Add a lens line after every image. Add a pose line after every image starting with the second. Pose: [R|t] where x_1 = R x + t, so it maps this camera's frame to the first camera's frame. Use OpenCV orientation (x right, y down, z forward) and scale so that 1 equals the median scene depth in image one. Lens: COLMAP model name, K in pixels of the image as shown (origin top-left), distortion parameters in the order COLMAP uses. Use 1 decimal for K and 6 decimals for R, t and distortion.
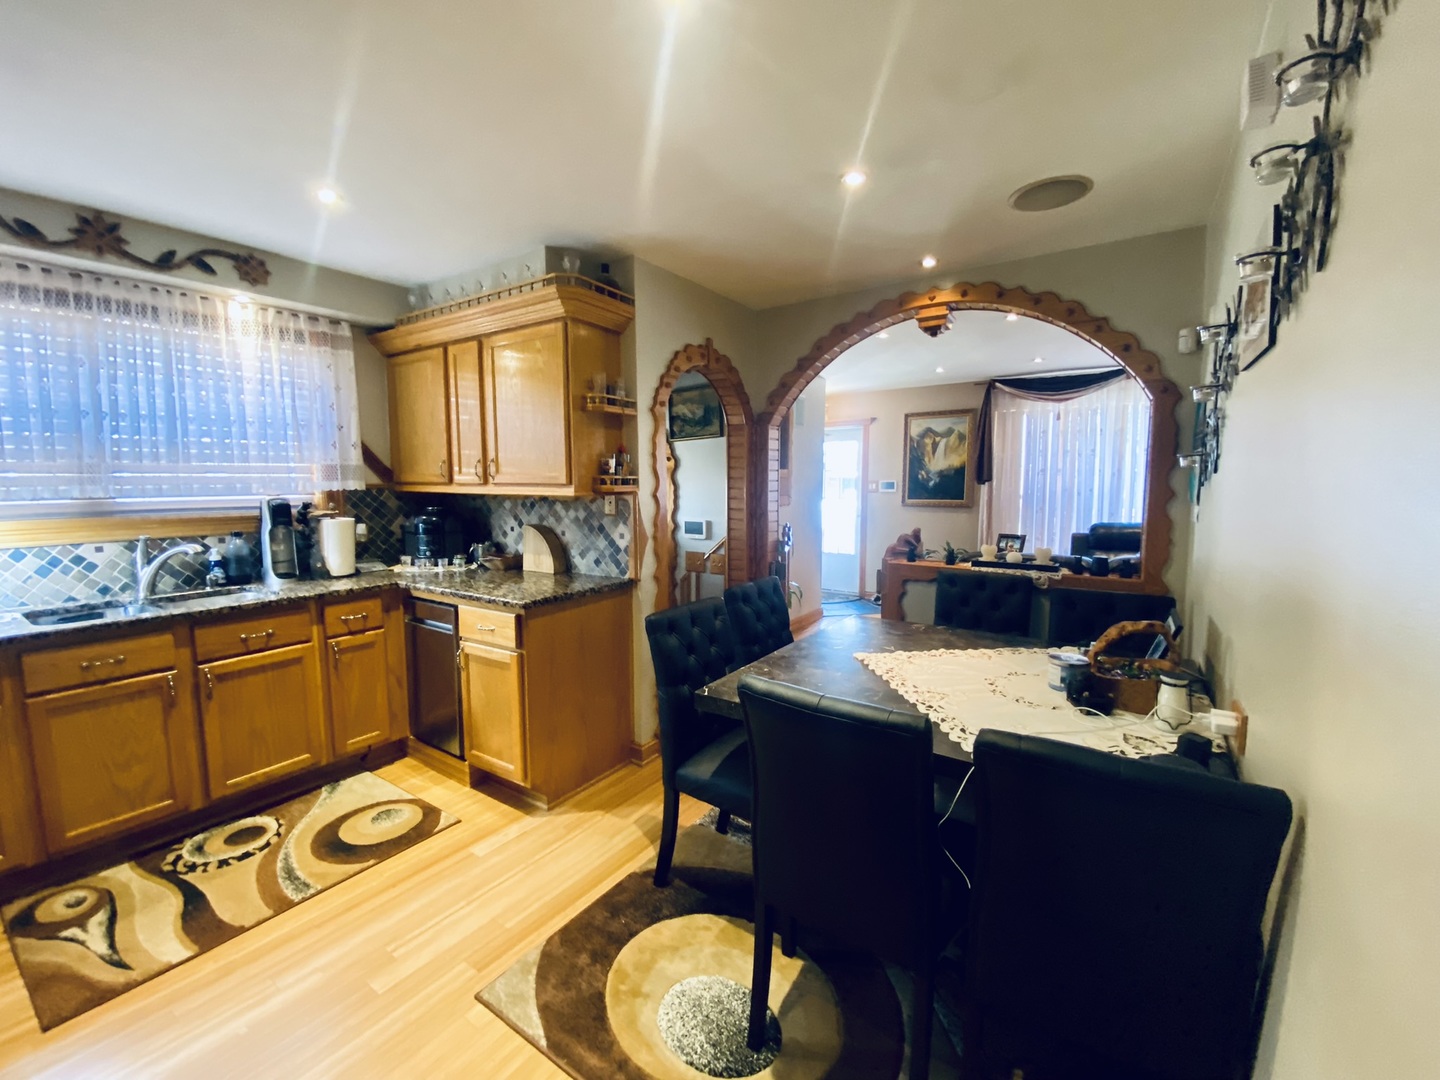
lens RADIAL K [[588.7, 0, 741.8], [0, 588.7, 538.2], [0, 0, 1]] dist [-0.000006, -0.014579]
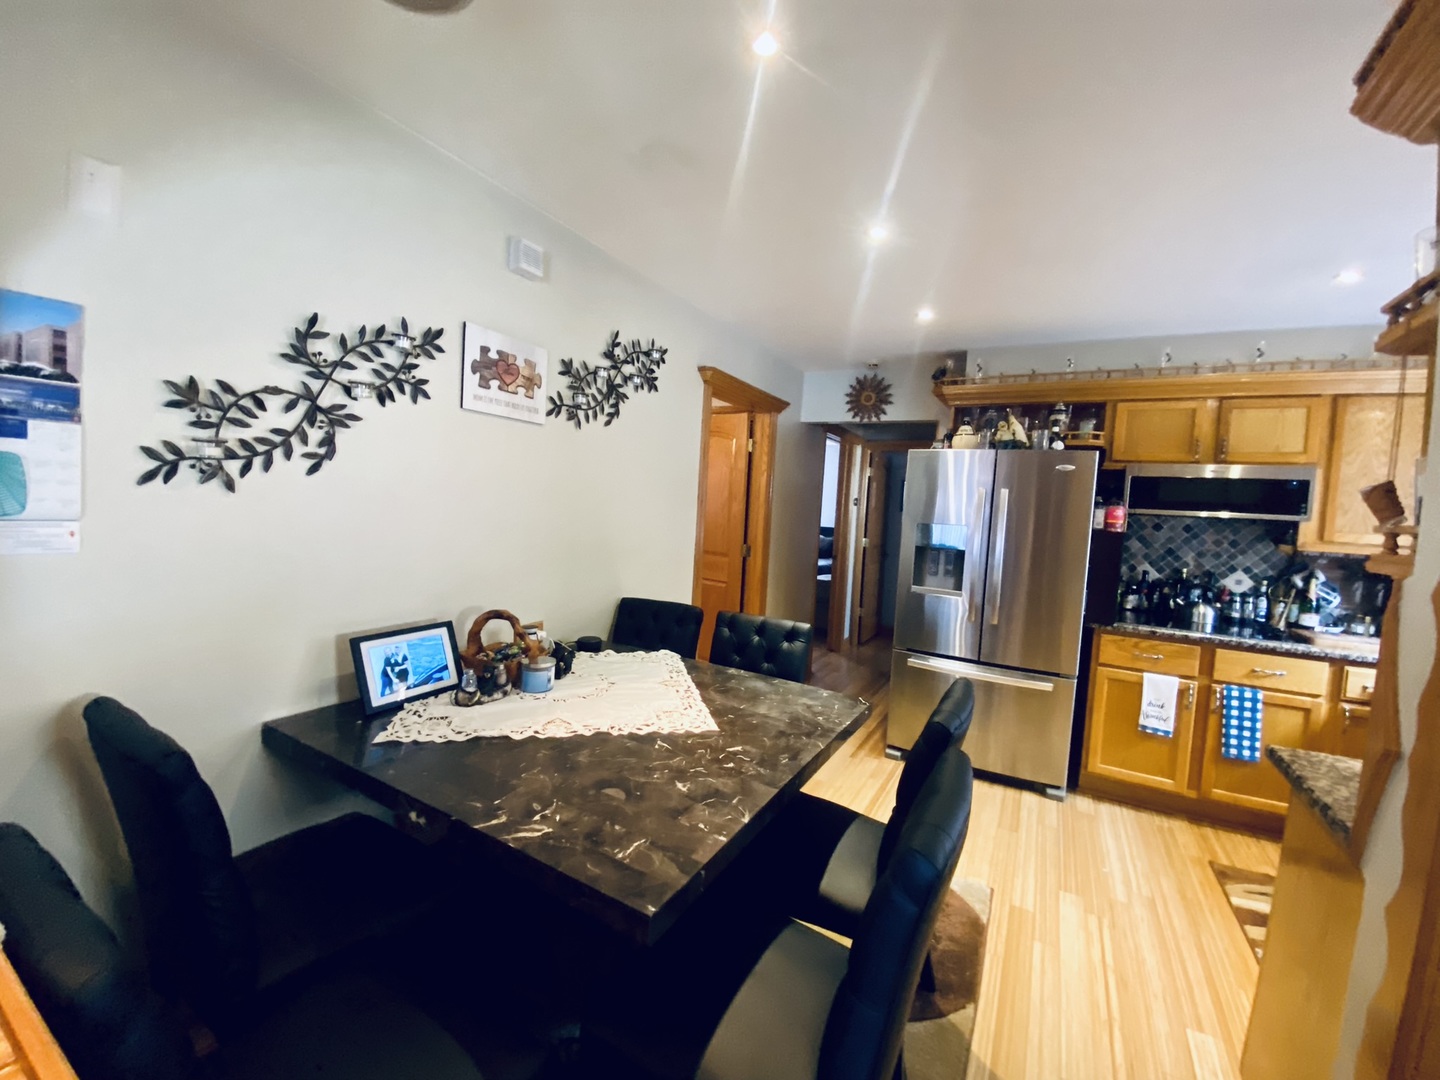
lens RADIAL K [[584.2, 0, 719.4], [0, 584.2, 537.5], [0, 0, 1]] dist [0.031611, -0.029035]
pose [[-0.996576, -0.051545, -0.064643, 0.198634], [-0.060719, 0.986955, 0.149106, -0.131638], [0.056114, 0.152520, -0.986706, 1.351003]]
